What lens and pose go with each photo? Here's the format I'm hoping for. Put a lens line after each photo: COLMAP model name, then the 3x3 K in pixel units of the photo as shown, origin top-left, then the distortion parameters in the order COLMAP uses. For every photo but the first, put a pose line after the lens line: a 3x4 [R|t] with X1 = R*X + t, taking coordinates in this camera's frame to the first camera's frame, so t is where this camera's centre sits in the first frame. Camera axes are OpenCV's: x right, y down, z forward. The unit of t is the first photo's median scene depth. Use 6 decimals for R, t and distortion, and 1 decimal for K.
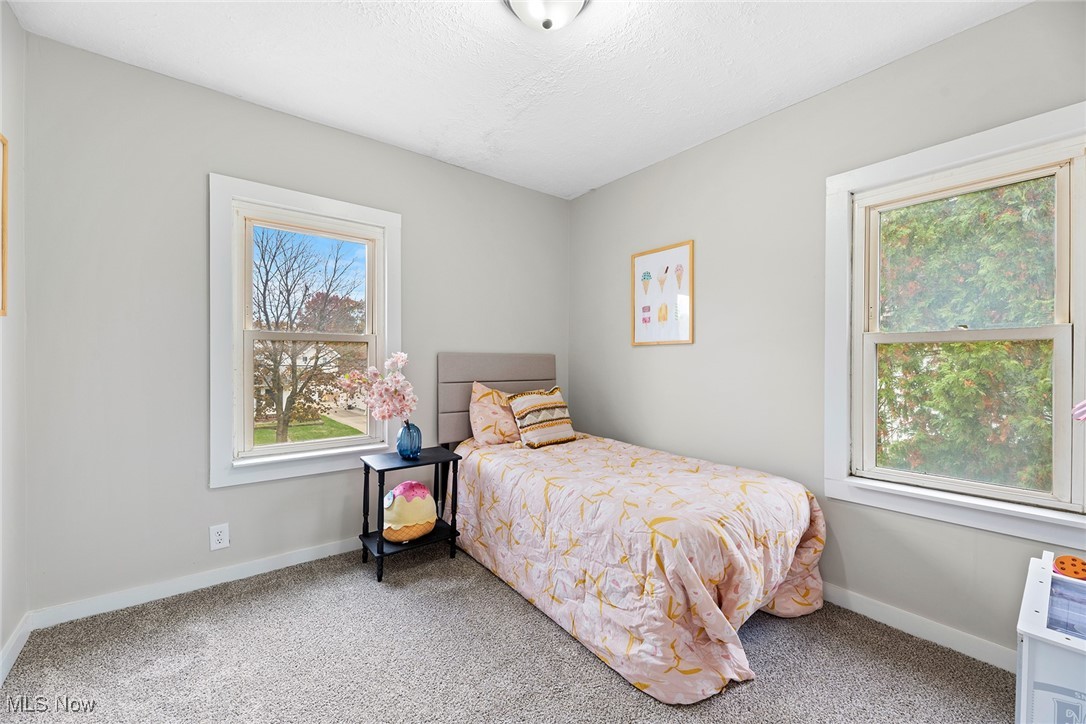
lens RADIAL K [[441.7, 0, 546.2], [0, 441.7, 360.7], [0, 0, 1]] dist [-0.003097, -0.000185]
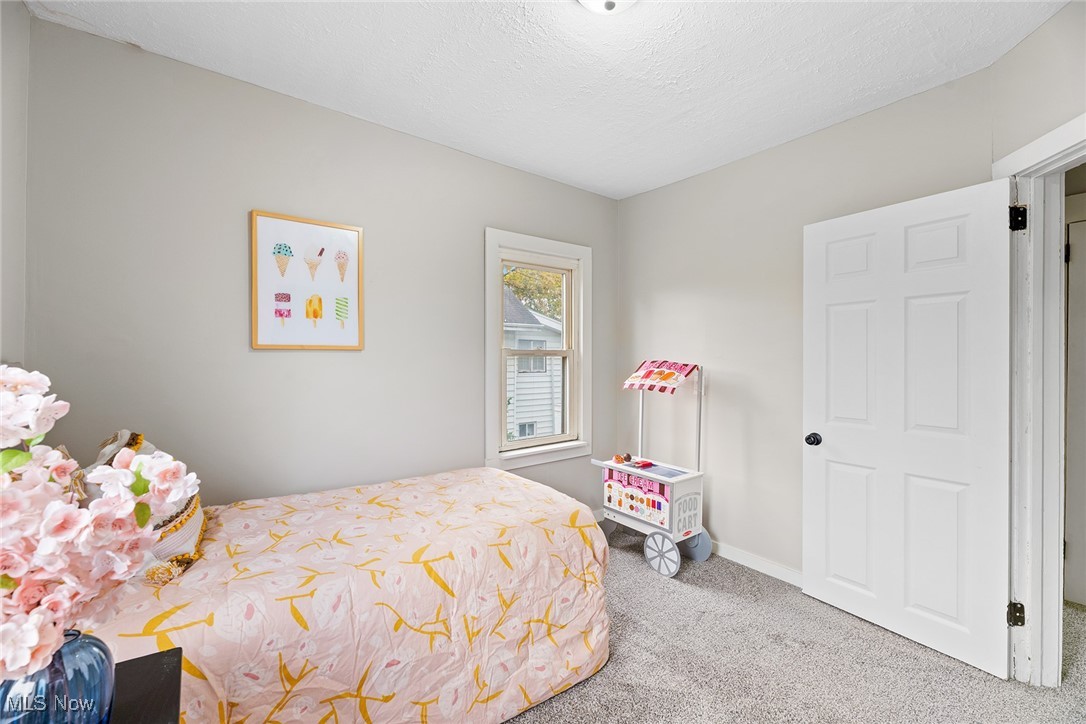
lens RADIAL K [[441.7, 0, 549.8], [0, 441.7, 360.3], [0, 0, 1]] dist [-0.003097, -0.000185]
pose [[0.011223, -0.000067, 0.999937, -0.595789], [0.003062, 0.999995, 0.000033, -0.021721], [-0.999932, 0.003062, 0.011223, 0.739476]]
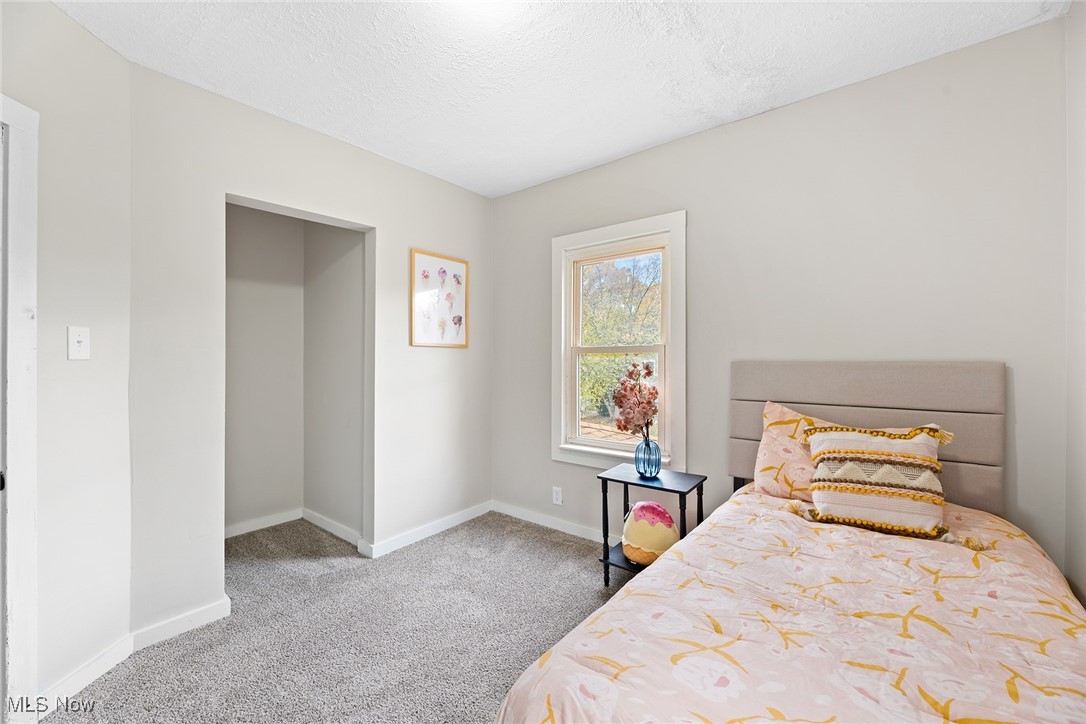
lens RADIAL K [[441.7, 0, 539.0], [0, 441.7, 364.8], [0, 0, 1]] dist [-0.003097, -0.000185]
pose [[0.210898, -0.001675, -0.977507, 0.579327], [-0.006862, 0.999971, -0.003194, -0.009321], [0.977484, 0.007382, 0.210880, 0.612992]]
